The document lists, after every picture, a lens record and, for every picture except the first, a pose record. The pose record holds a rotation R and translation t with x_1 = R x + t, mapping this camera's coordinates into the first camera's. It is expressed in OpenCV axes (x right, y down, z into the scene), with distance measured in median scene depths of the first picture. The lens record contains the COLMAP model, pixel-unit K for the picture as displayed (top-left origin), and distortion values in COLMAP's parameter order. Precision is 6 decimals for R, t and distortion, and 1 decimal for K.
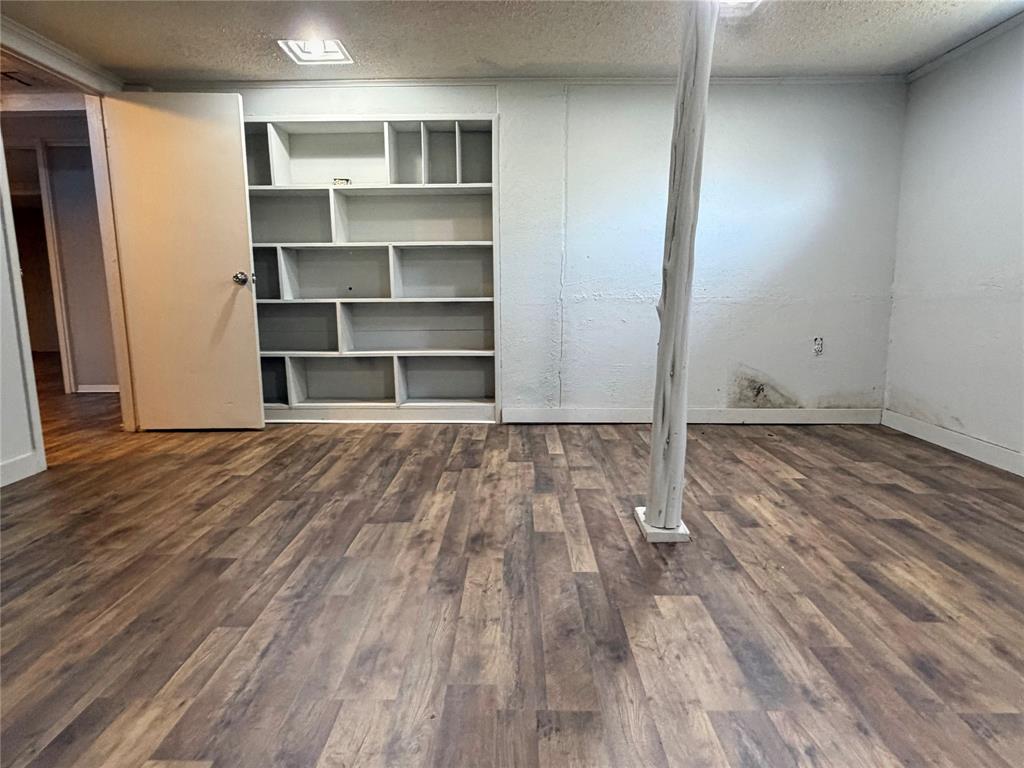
lens RADIAL K [[572.5, 0, 507.5], [0, 572.5, 381.6], [0, 0, 1]] dist [0.005330, 0.003443]
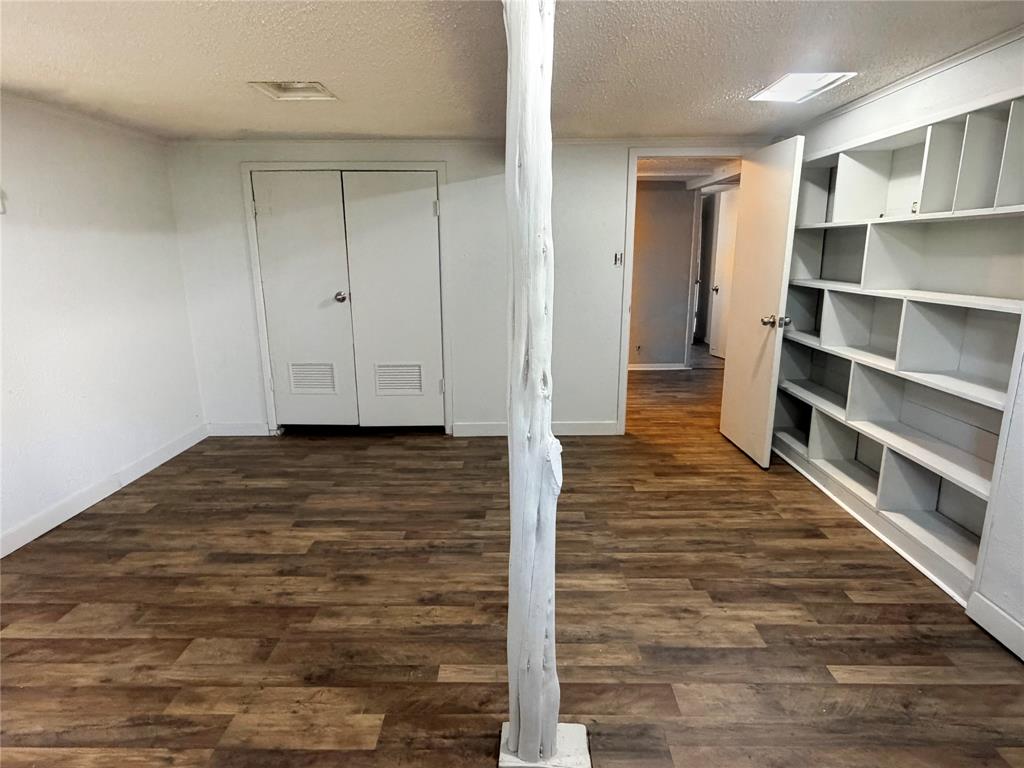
lens RADIAL K [[572.5, 0, 507.5], [0, 572.5, 378.3], [0, 0, 1]] dist [0.005330, 0.003443]
pose [[0.007384, 0.221648, -0.975099, 0.798546], [-0.153183, 0.963867, 0.217935, -0.341355], [0.988170, 0.147759, 0.041070, 0.751718]]
